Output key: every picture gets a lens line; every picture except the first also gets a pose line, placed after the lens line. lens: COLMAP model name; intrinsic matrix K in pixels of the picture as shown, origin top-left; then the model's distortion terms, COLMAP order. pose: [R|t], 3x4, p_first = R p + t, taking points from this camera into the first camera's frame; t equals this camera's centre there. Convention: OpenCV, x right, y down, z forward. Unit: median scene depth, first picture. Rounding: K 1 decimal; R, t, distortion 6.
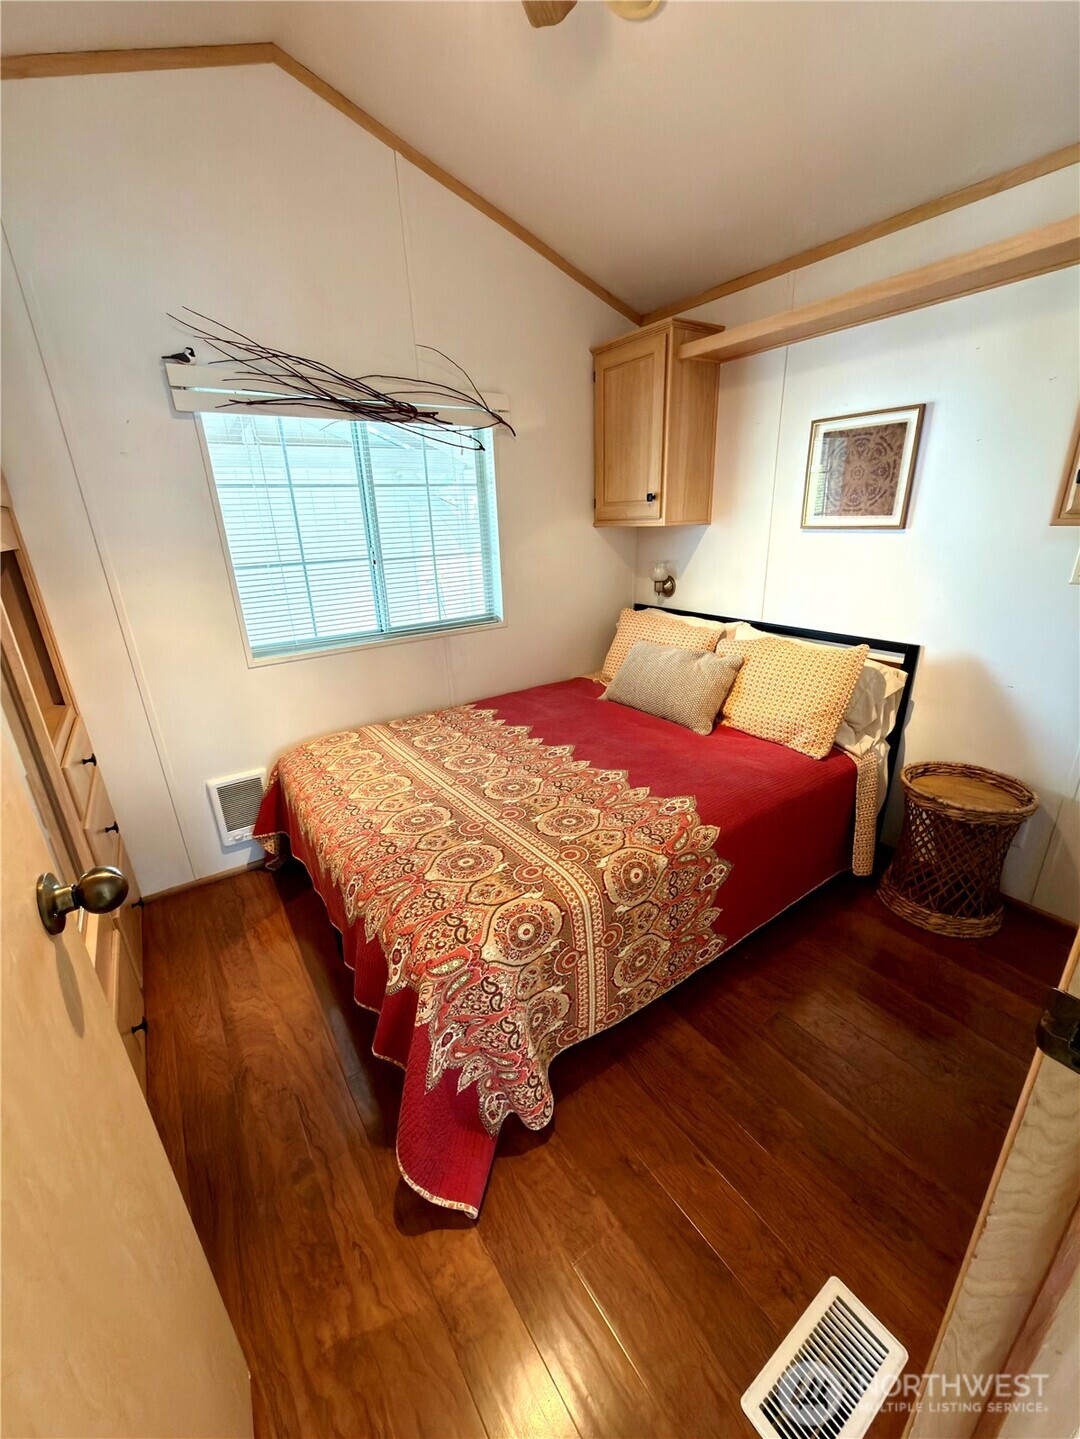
lens RADIAL K [[571.4, 0, 541.6], [0, 571.4, 718.1], [0, 0, 1]] dist [-0.000941, 0.000197]
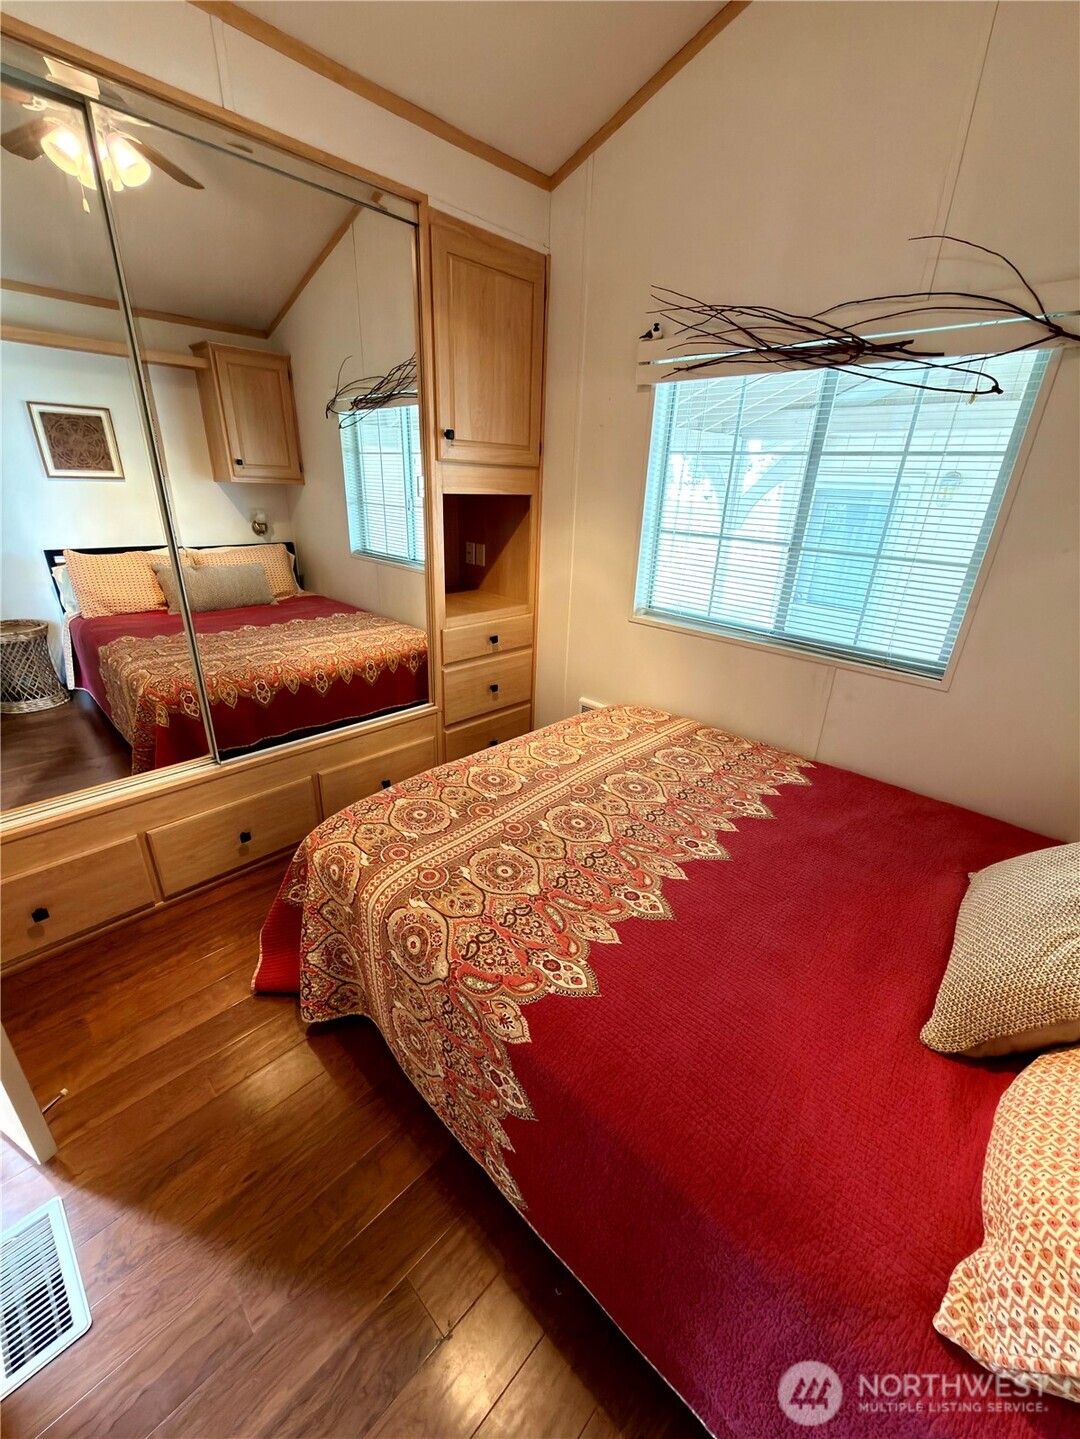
lens RADIAL K [[571.4, 0, 540.1], [0, 571.4, 719.8], [0, 0, 1]] dist [-0.000941, 0.000197]
pose [[0.199037, 0.420258, -0.885306, 0.540785], [-0.371803, 0.868223, 0.328559, -0.232087], [0.906723, 0.263764, 0.329062, 0.555347]]
